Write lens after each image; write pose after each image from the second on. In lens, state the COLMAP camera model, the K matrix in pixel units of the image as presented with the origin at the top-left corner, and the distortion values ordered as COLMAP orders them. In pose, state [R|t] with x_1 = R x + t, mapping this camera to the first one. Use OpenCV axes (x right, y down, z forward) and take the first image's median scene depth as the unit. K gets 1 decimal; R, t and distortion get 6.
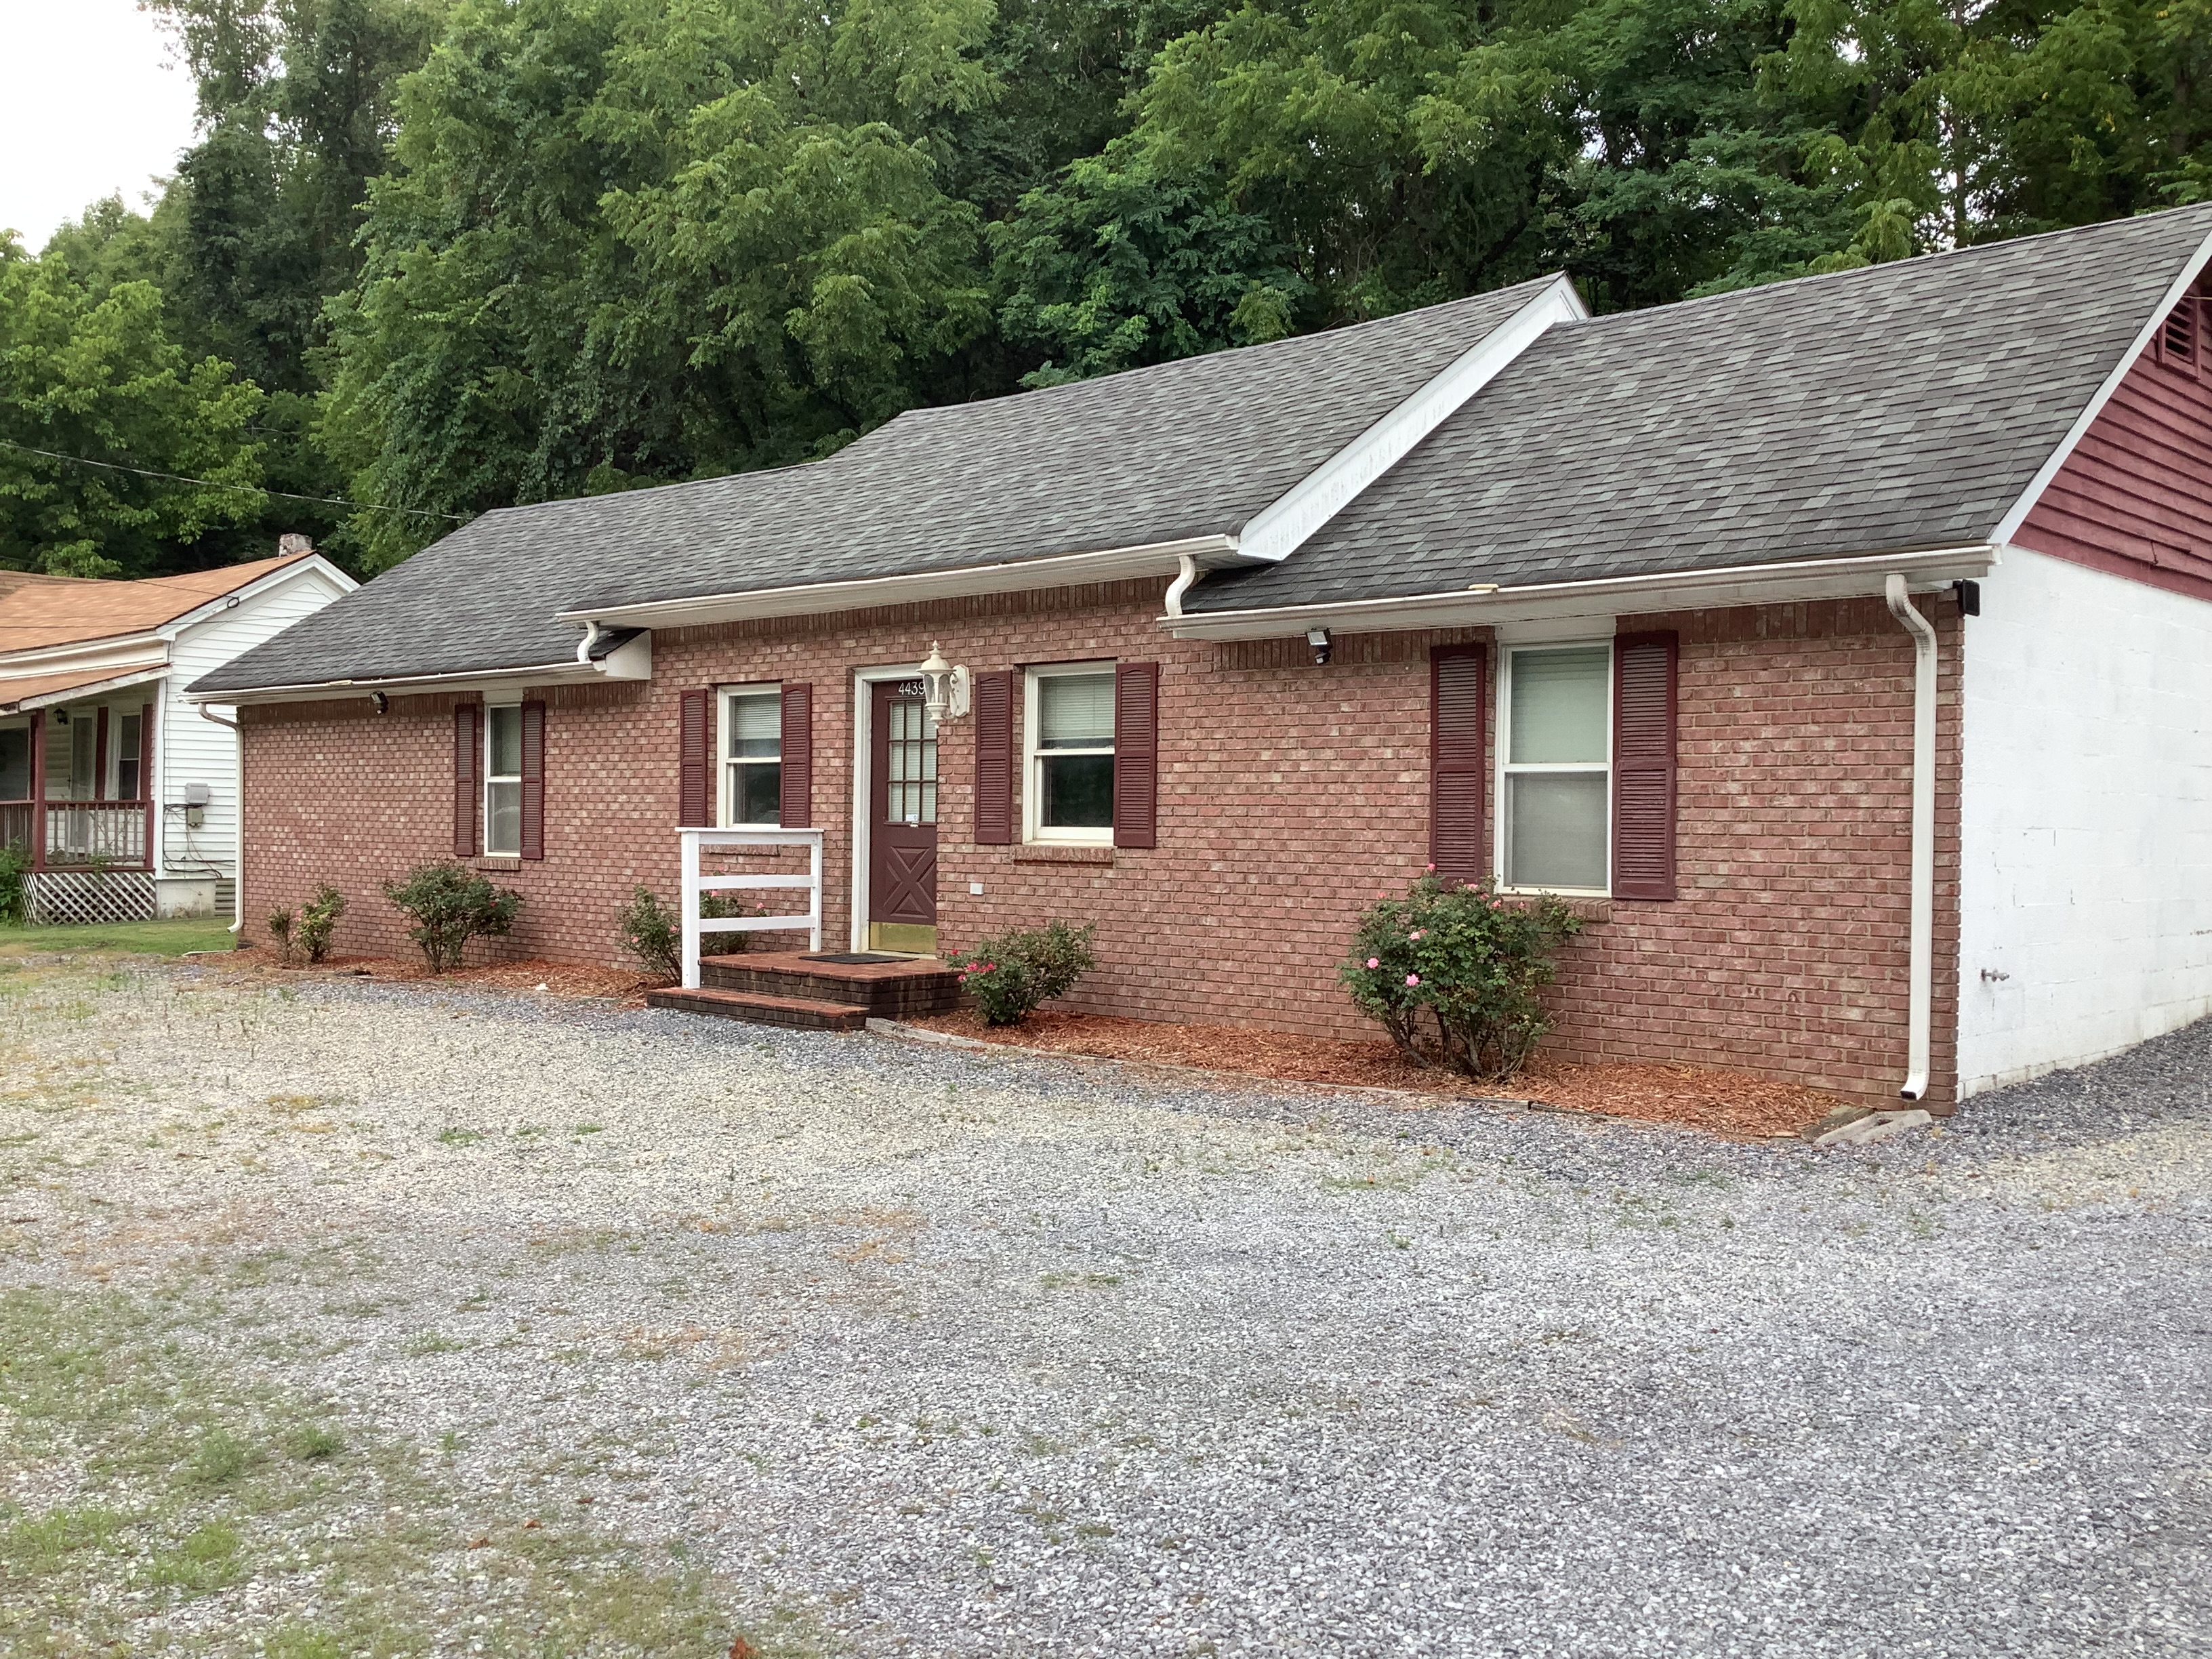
lens RADIAL K [[2023.3, 0, 1107.2], [0, 2023.3, 832.0], [0, 0, 1]] dist [0.058010, -0.014688]
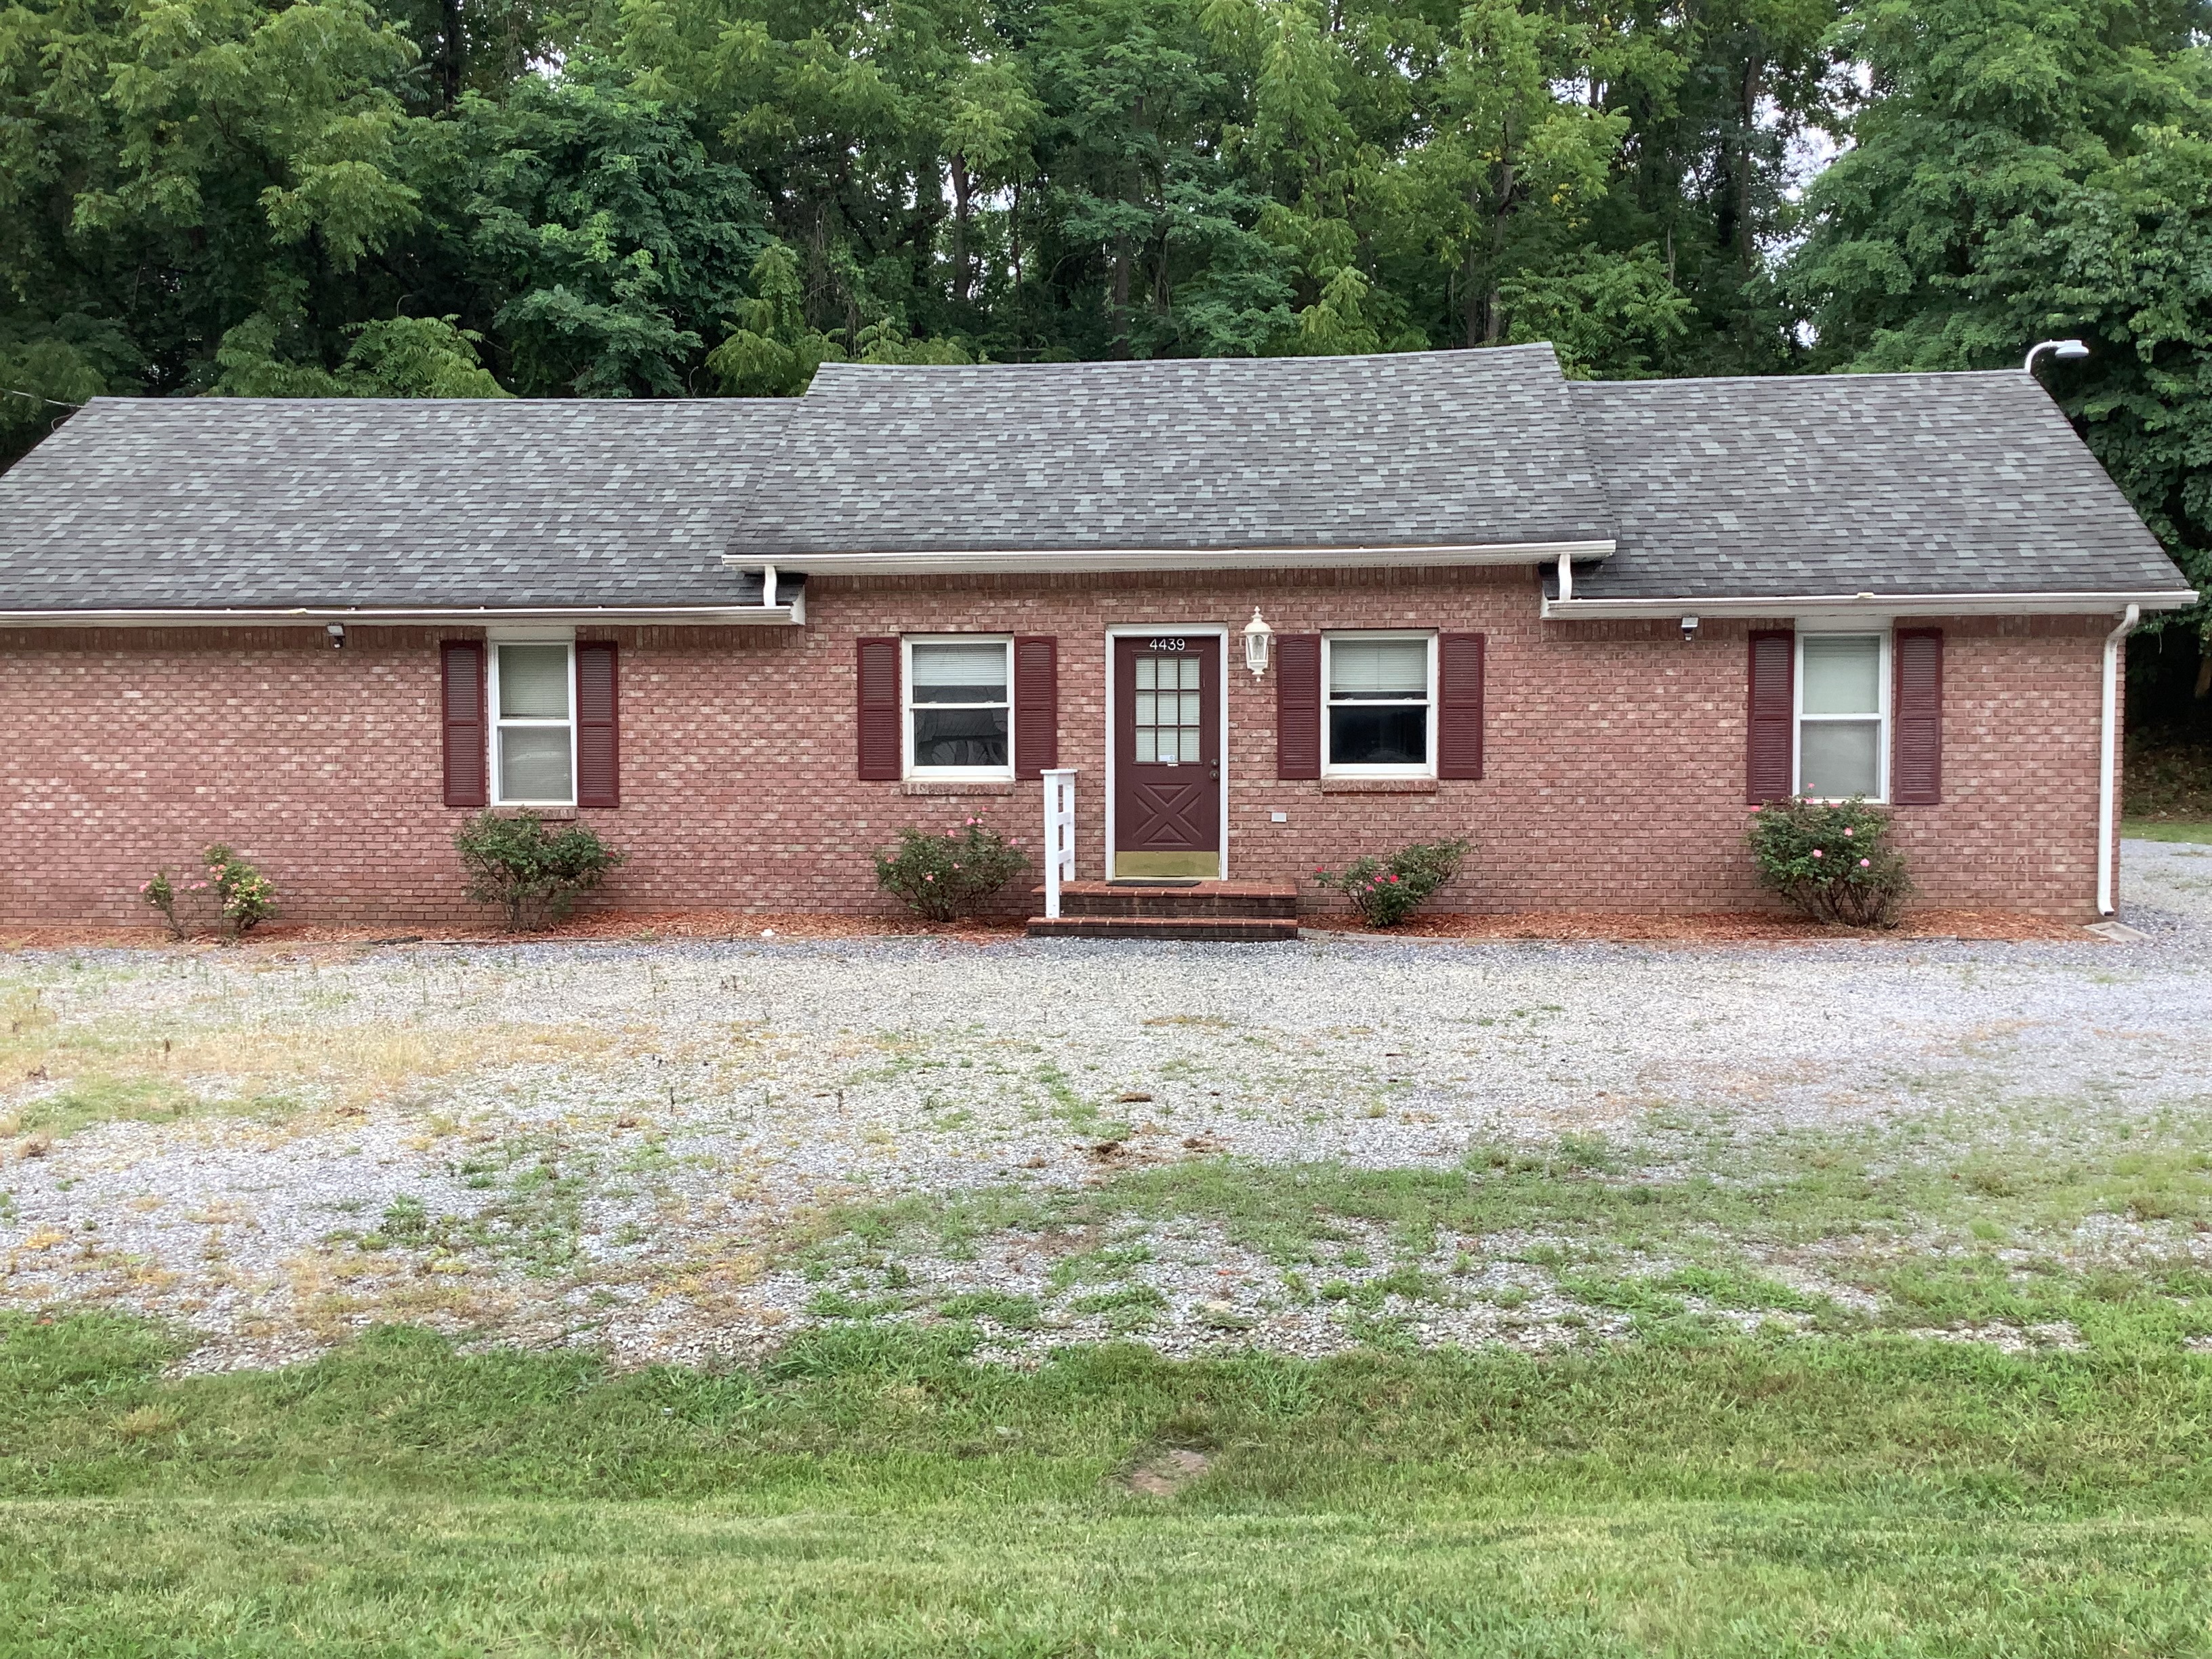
lens RADIAL K [[2023.3, 0, 1109.0], [0, 2023.3, 831.9], [0, 0, 1]] dist [0.058010, -0.014688]
pose [[0.779772, -0.037825, 0.624920, -0.981555], [0.015062, 0.999018, 0.041673, -0.015794], [-0.625882, -0.023083, 0.779576, 0.153031]]
